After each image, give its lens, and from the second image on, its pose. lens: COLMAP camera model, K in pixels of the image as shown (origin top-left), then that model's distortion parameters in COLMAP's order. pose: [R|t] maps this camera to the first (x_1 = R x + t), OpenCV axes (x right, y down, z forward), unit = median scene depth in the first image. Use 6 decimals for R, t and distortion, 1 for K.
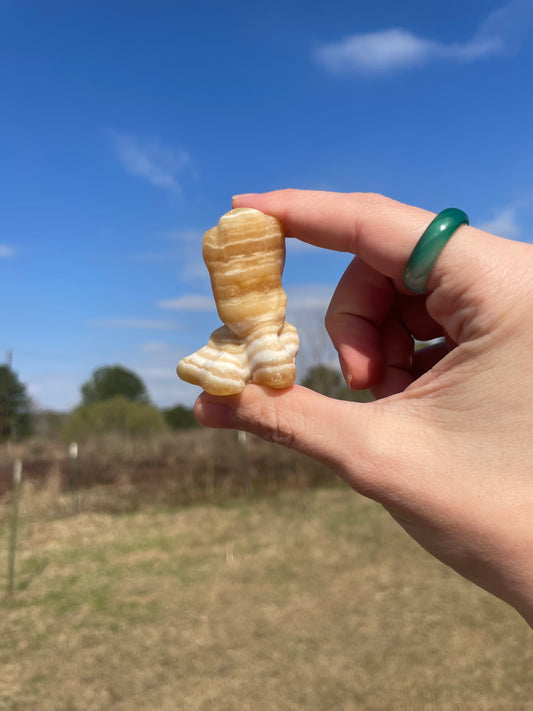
lens RADIAL K [[558.1, 0, 266.5], [0, 558.1, 355.0], [0, 0, 1]] dist [0.047702, -0.108182]
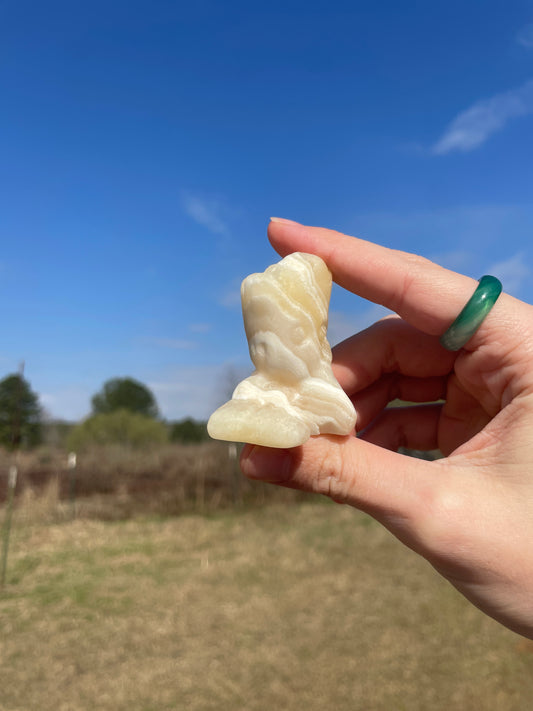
lens RADIAL K [[559.8, 0, 266.8], [0, 559.8, 357.7], [0, 0, 1]] dist [0.050935, -0.114868]
pose [[0.999399, 0.025525, -0.023475, 0.072289], [-0.026053, 0.999408, -0.022464, -0.015260], [0.022888, 0.023062, 0.999472, -0.100439]]
